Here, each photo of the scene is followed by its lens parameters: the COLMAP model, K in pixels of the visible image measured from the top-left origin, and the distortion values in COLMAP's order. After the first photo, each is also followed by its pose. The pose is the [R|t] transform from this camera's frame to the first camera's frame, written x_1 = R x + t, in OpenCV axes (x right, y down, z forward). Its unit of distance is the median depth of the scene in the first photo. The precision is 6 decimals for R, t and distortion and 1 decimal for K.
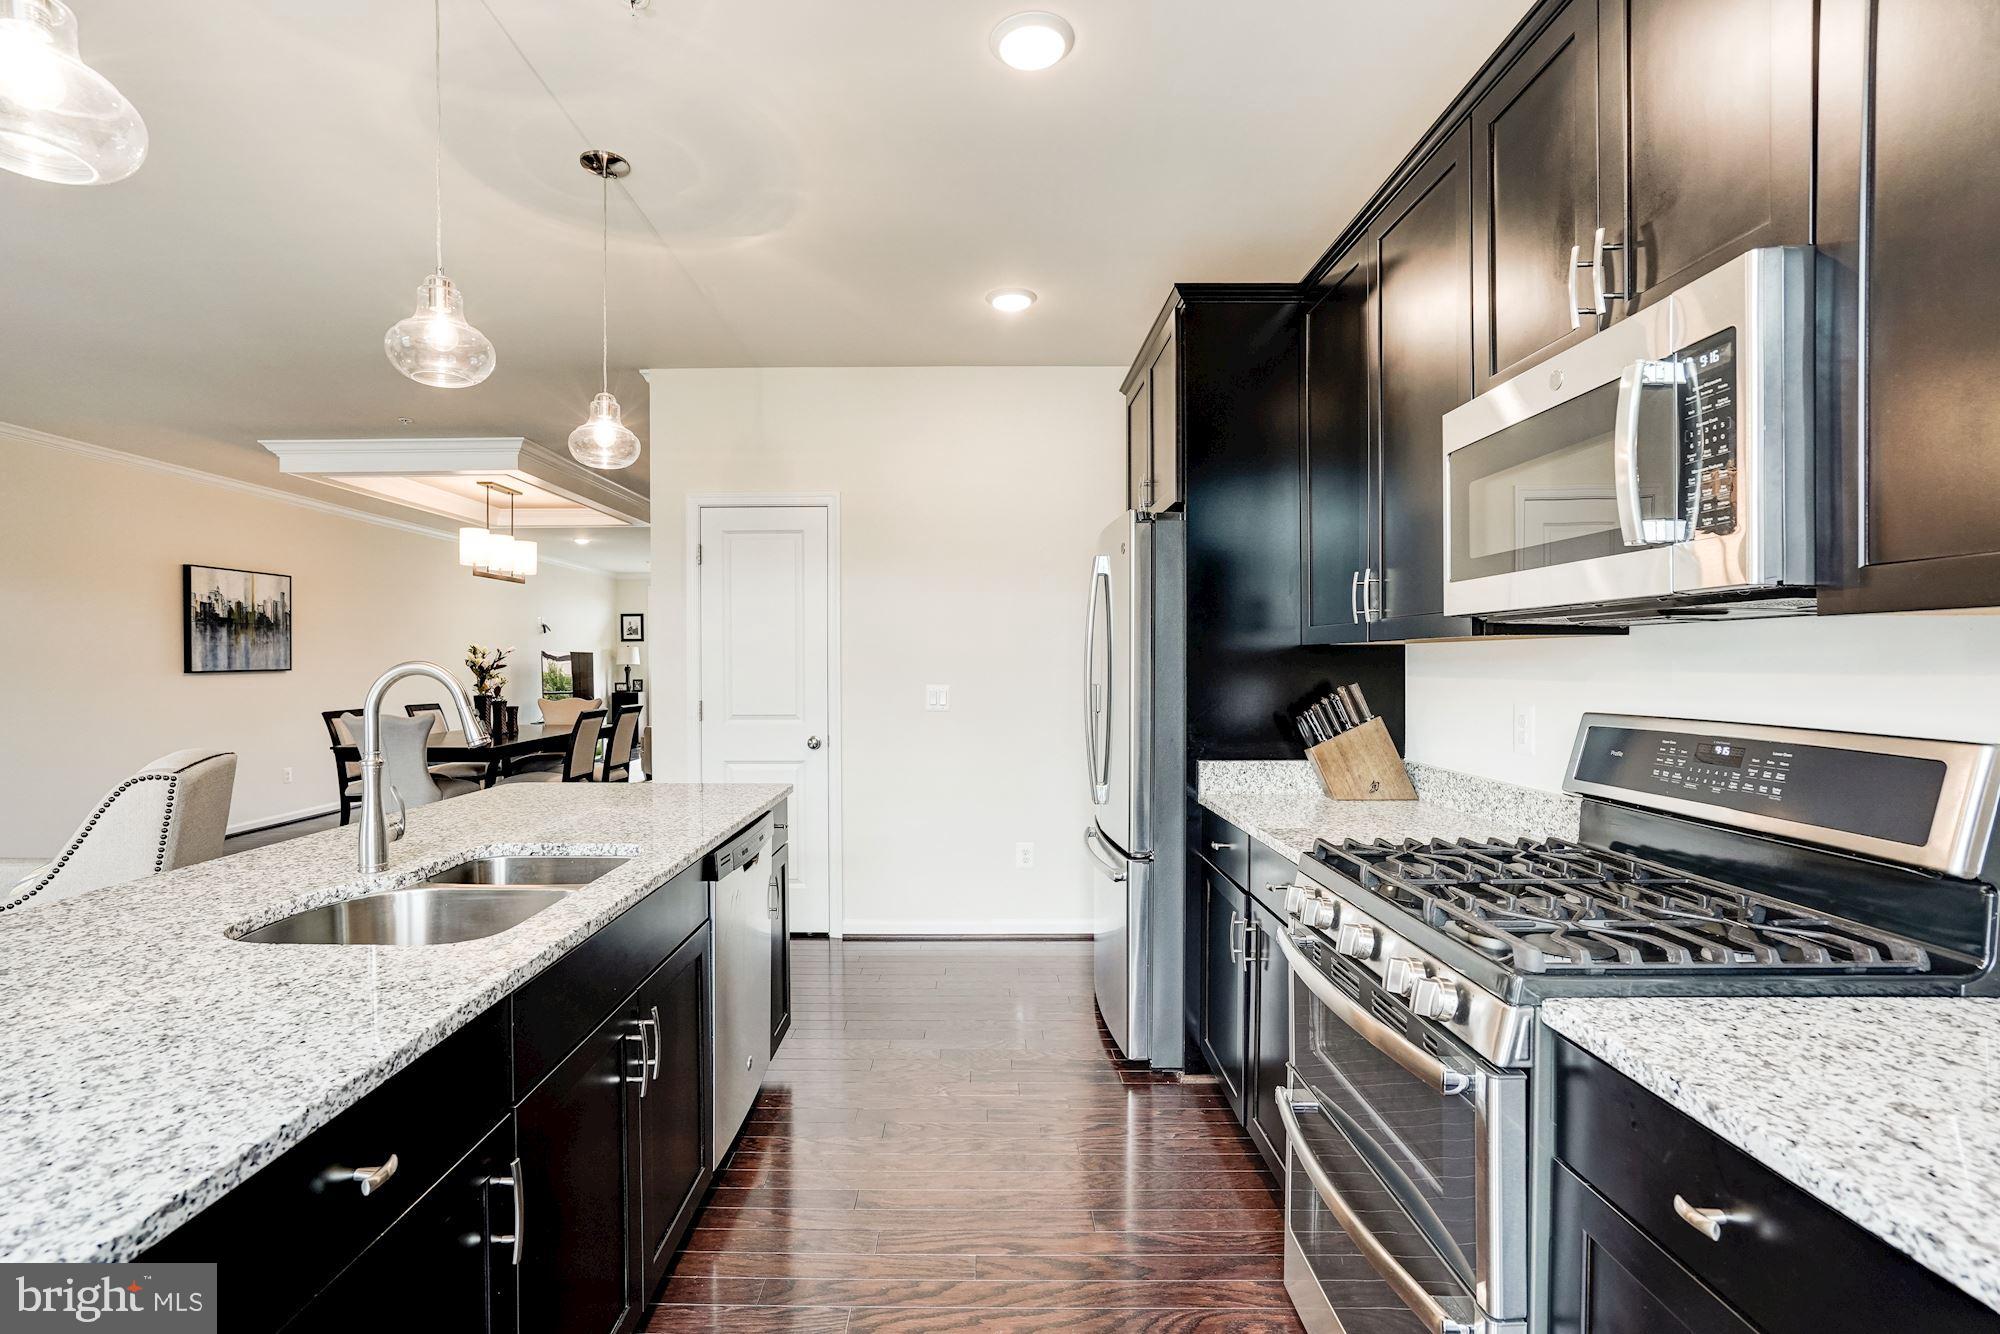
lens RADIAL K [[922.3, 0, 968.6], [0, 922.3, 671.6], [0, 0, 1]] dist [-0.042274, 0.023196]
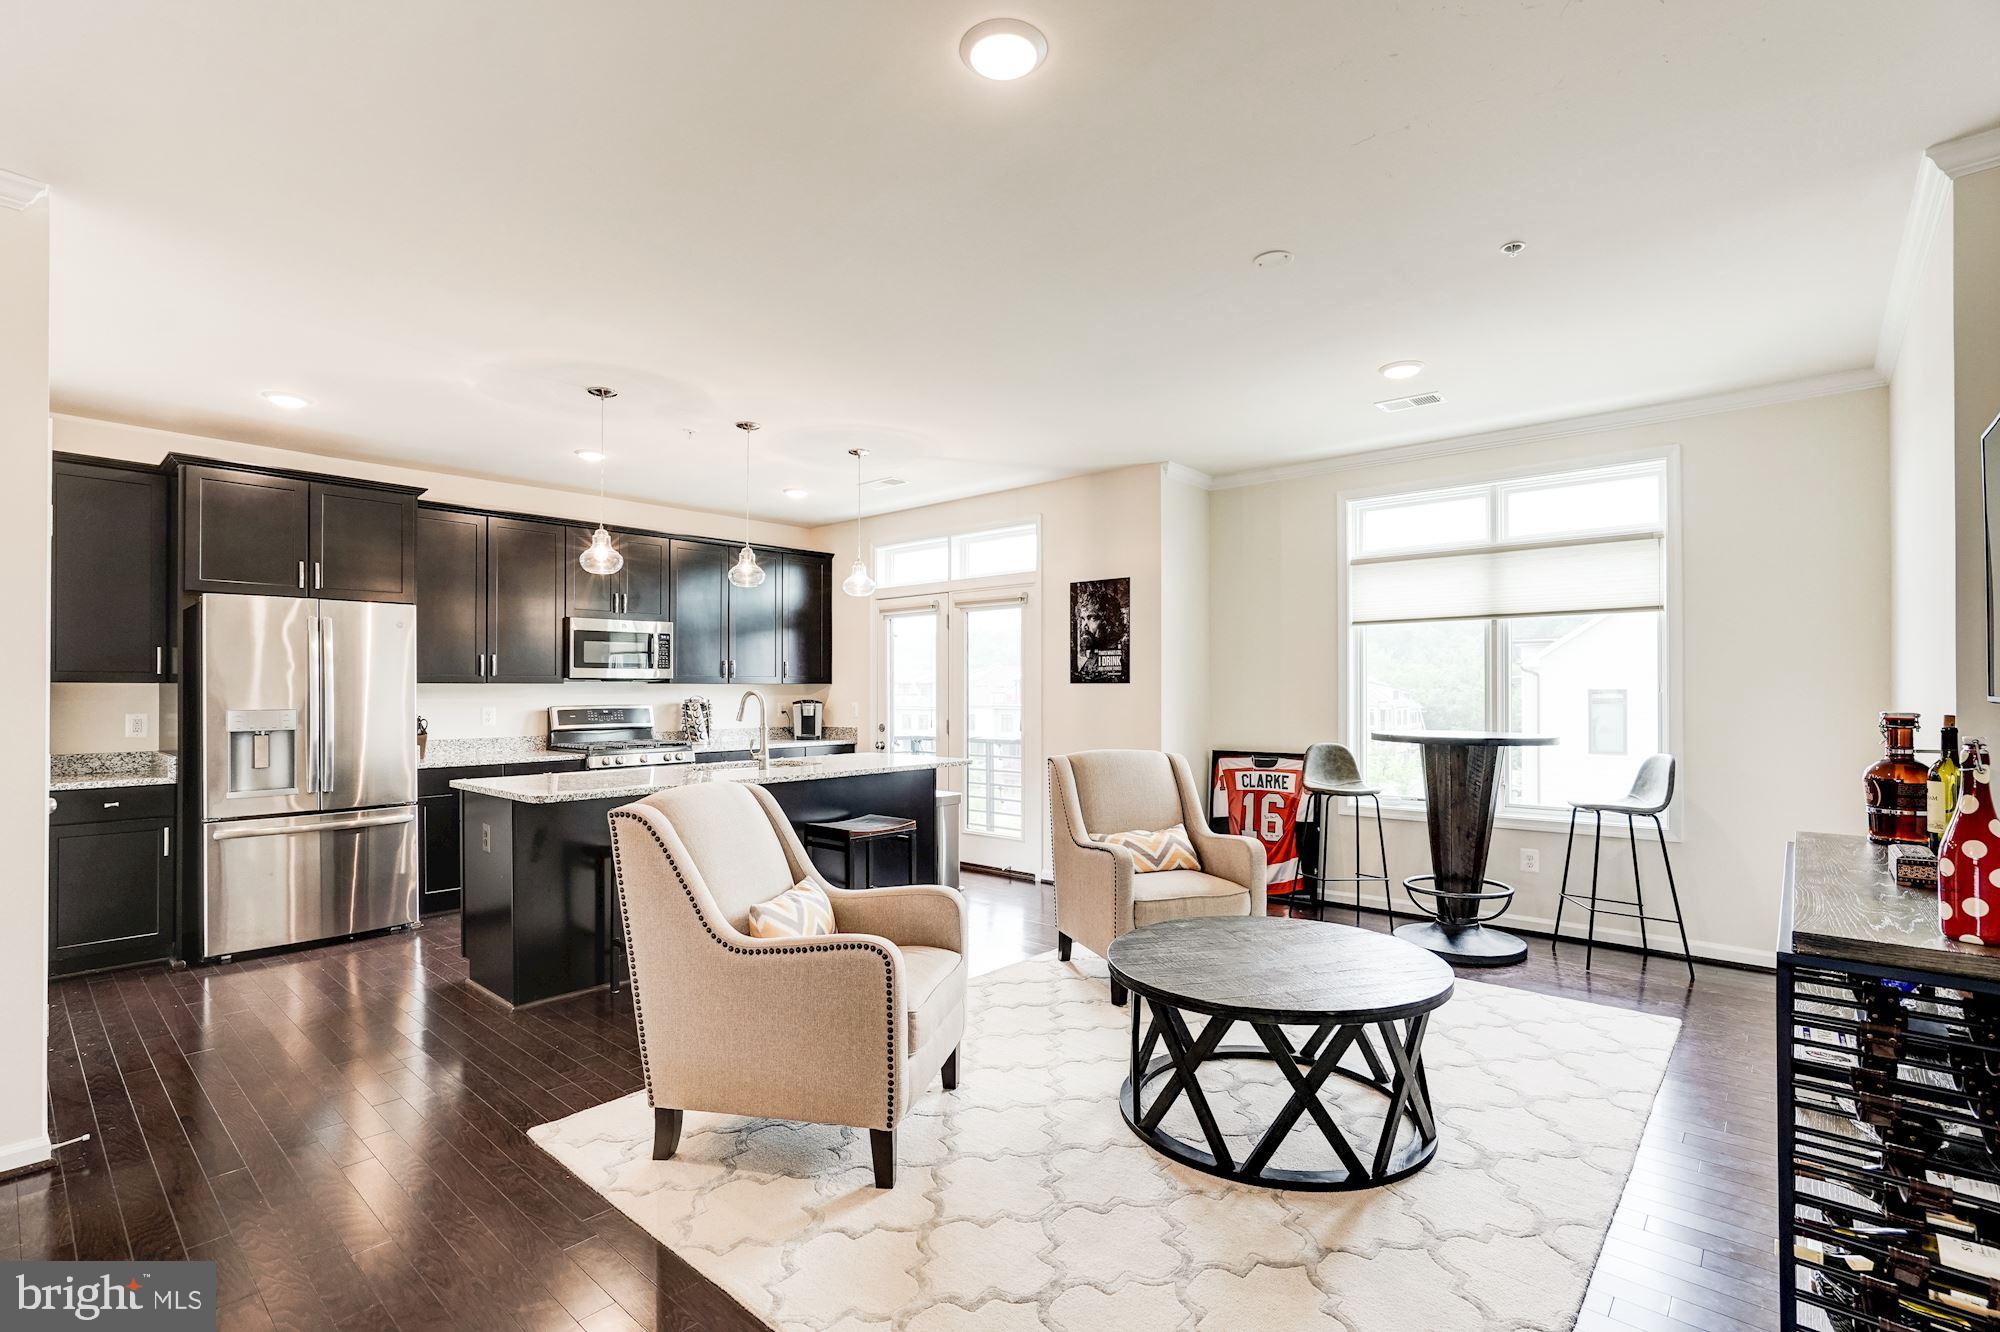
lens RADIAL K [[923.4, 0, 999.0], [0, 923.4, 676.9], [0, 0, 1]] dist [-0.047819, 0.022813]
pose [[-0.751890, 0.011797, 0.659184, -1.864632], [0.010784, 0.999926, -0.005595, -0.017958], [-0.659201, 0.002902, -0.751961, 1.622530]]
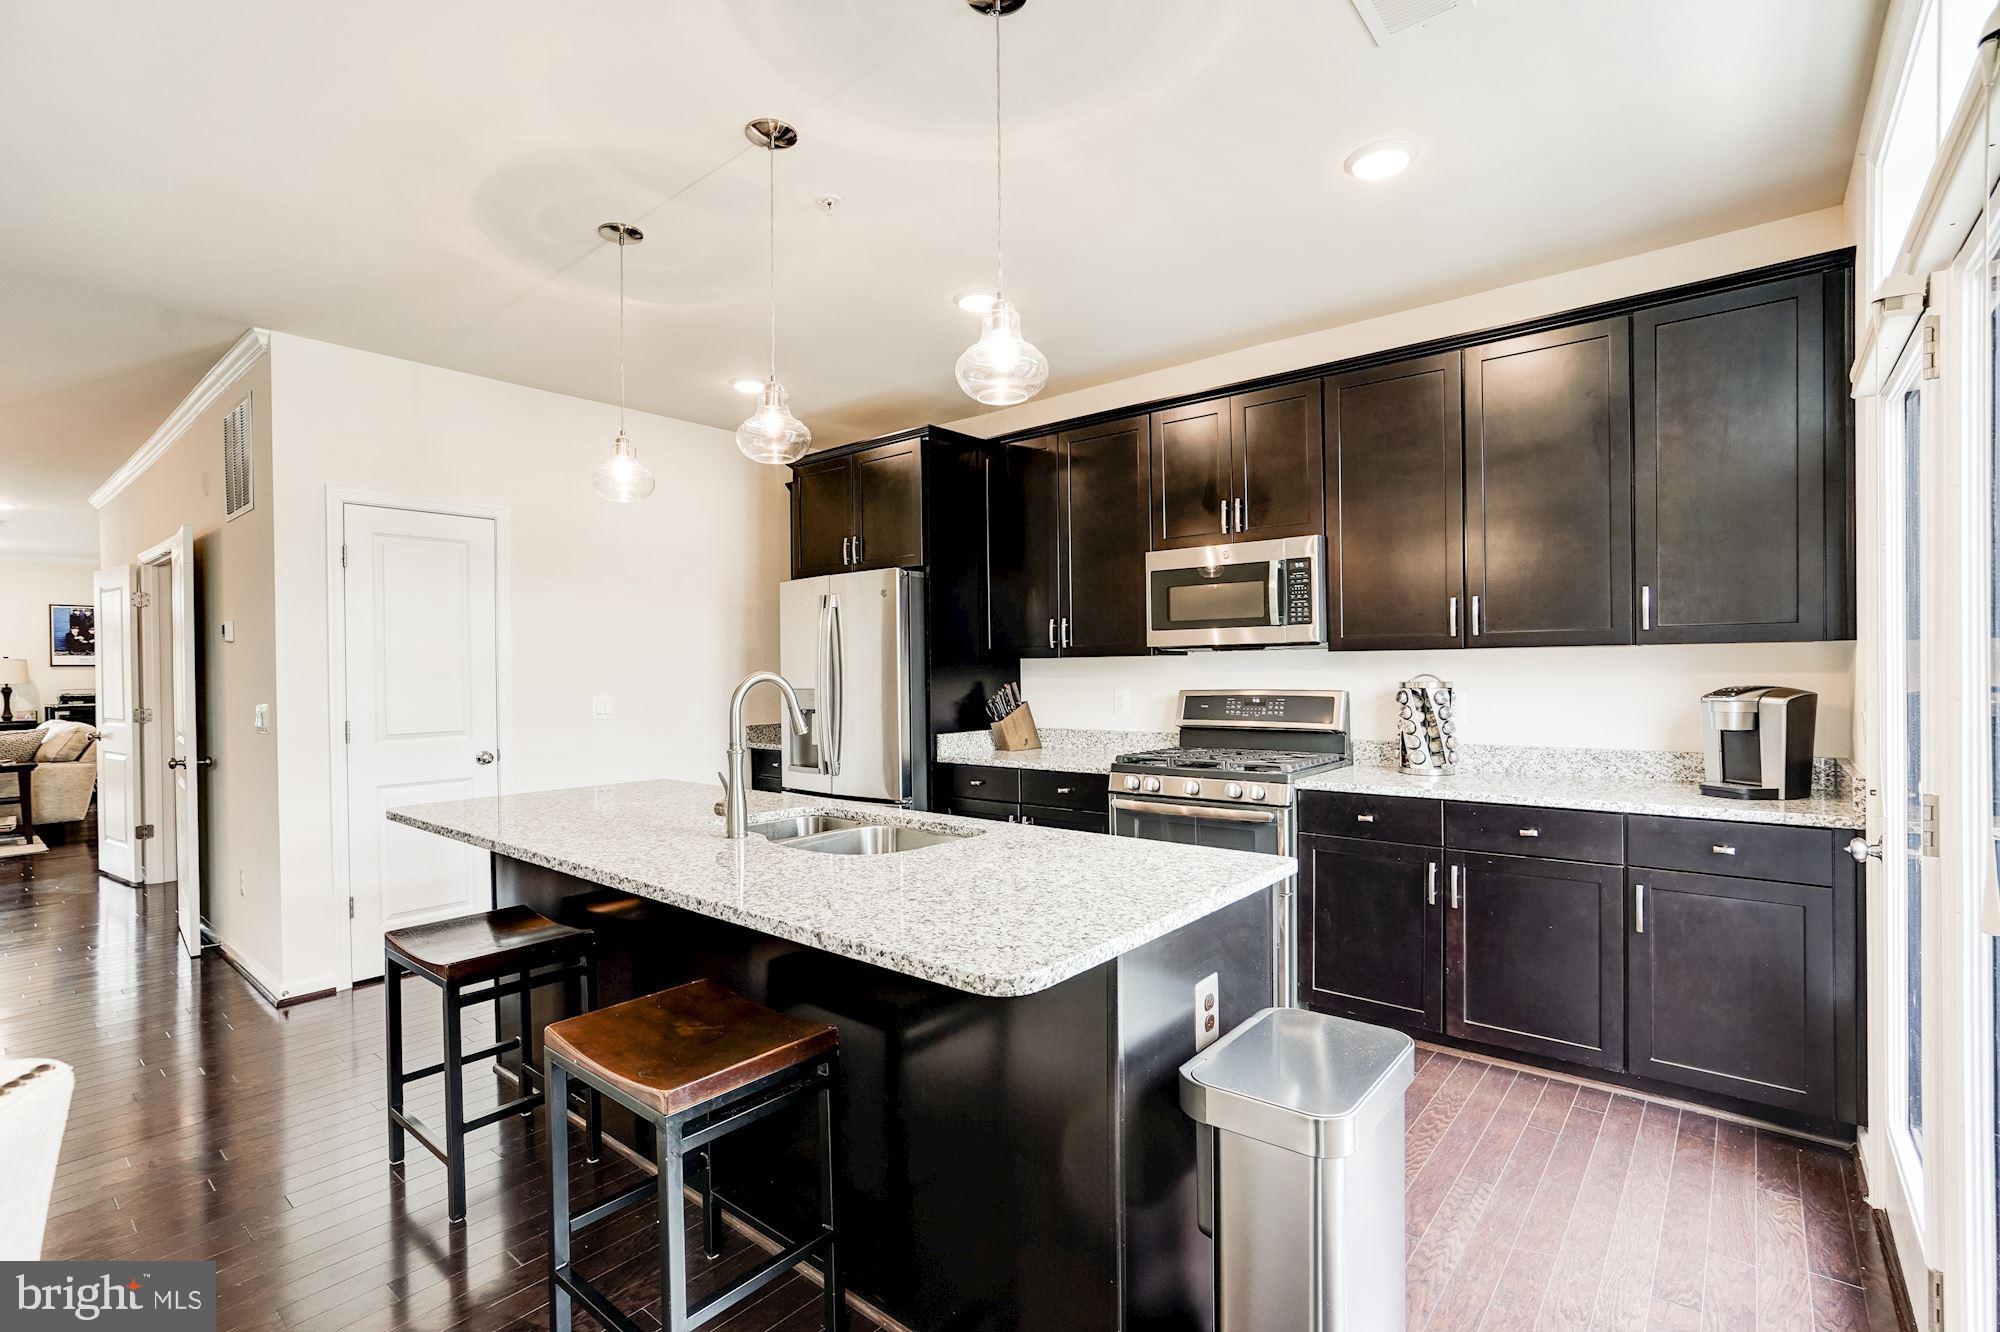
lens RADIAL K [[921.5, 0, 1002.8], [0, 921.5, 667.7], [0, 0, 1]] dist [-0.052827, 0.030180]
pose [[0.633588, -0.007062, 0.773638, -0.888997], [0.020191, 0.999769, -0.007410, -0.001131], [-0.773407, 0.020315, 0.633584, -0.063969]]
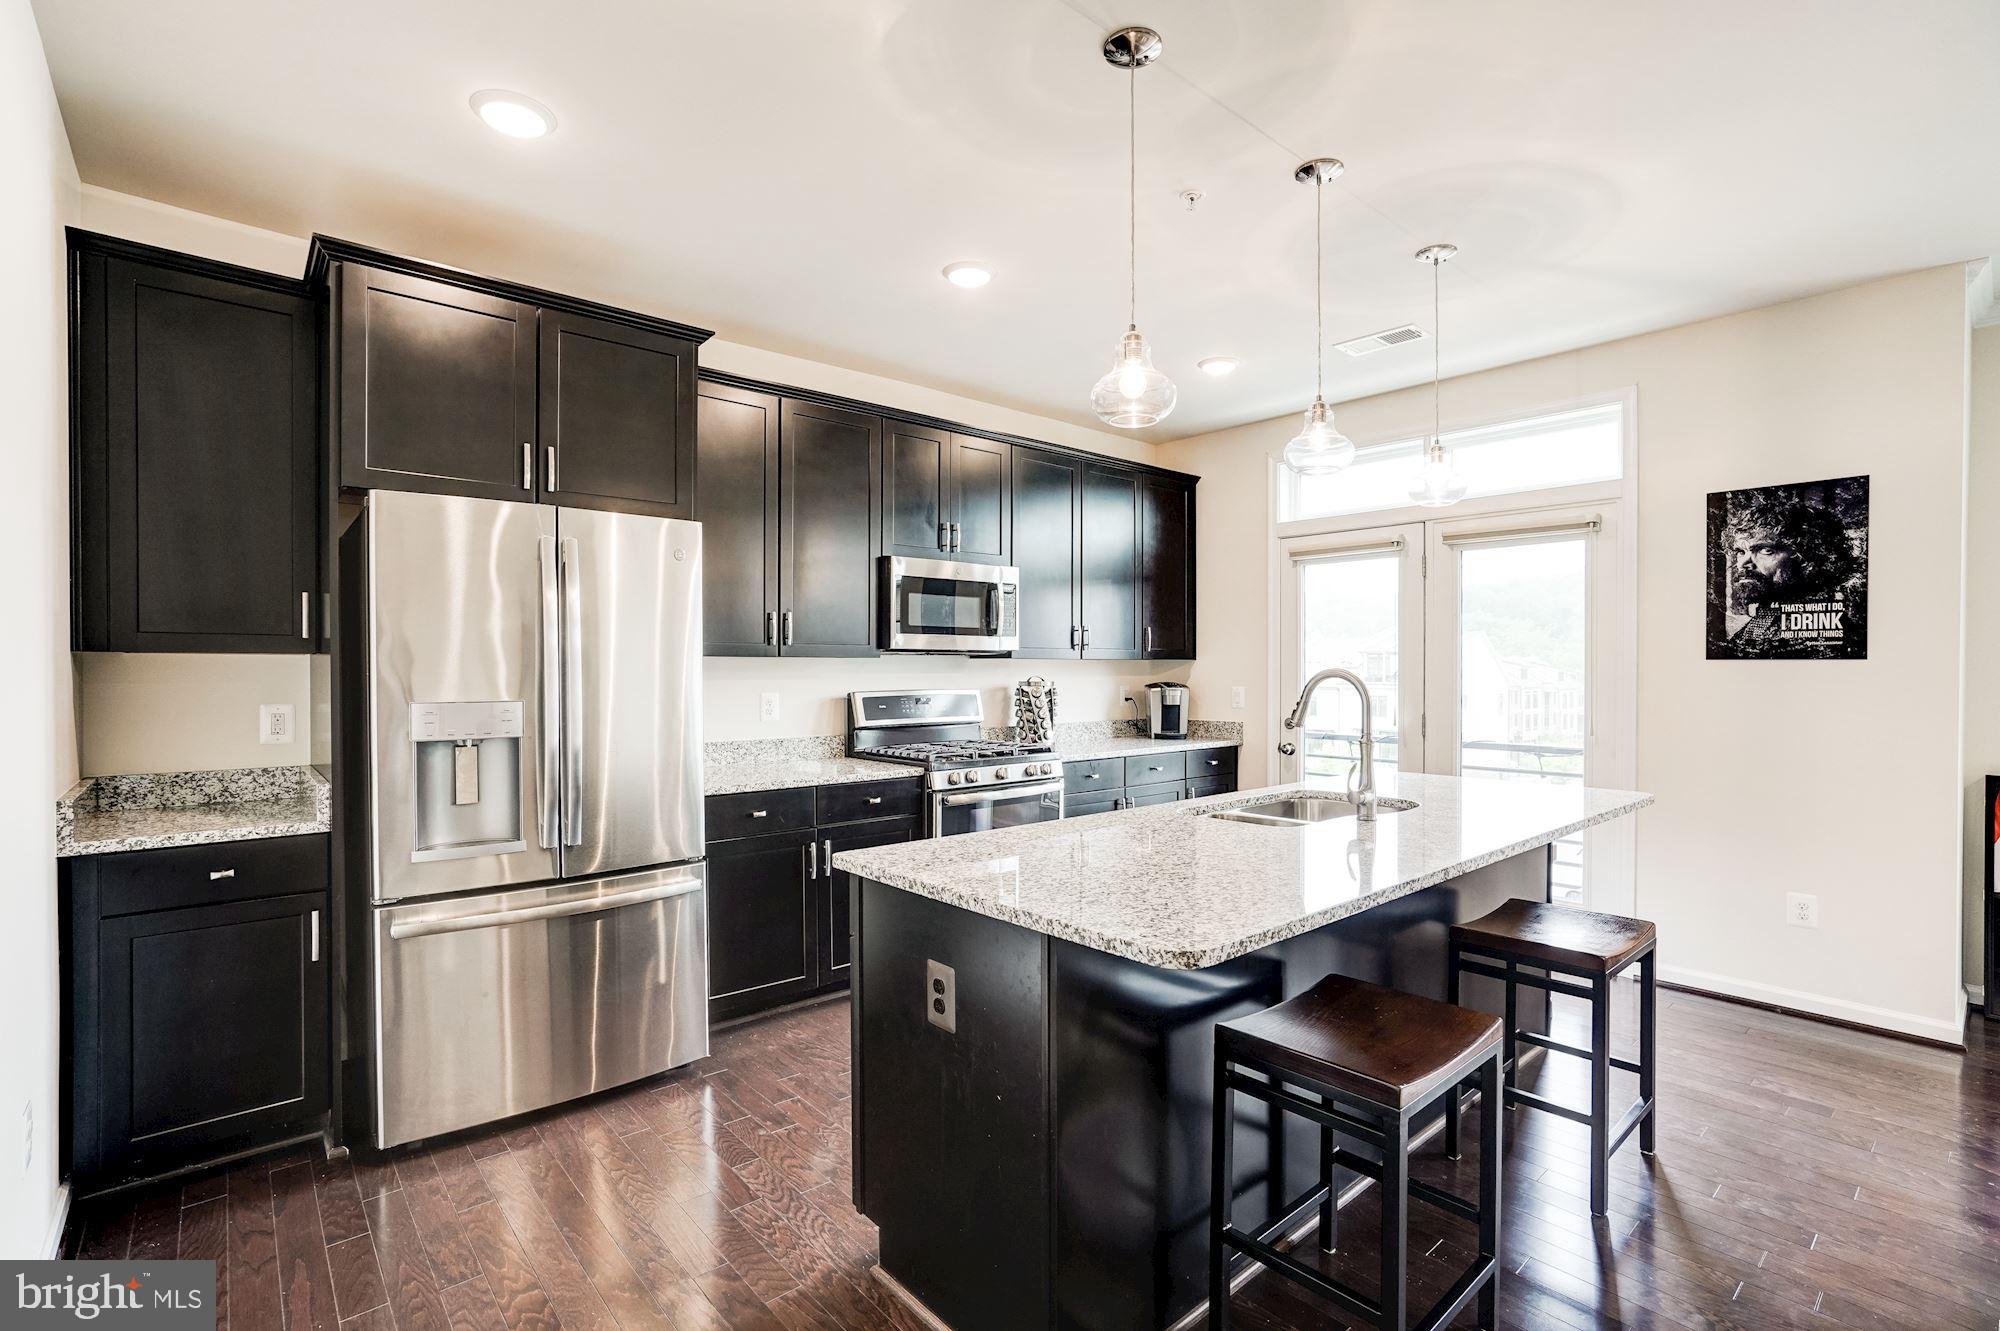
lens RADIAL K [[923.4, 0, 999.0], [0, 923.4, 676.4], [0, 0, 1]] dist [-0.047819, 0.022813]
pose [[-0.660355, -0.006991, 0.750921, -0.842711], [0.007426, 0.999847, 0.015838, -0.017660], [-0.750917, 0.016035, -0.660202, 1.477843]]
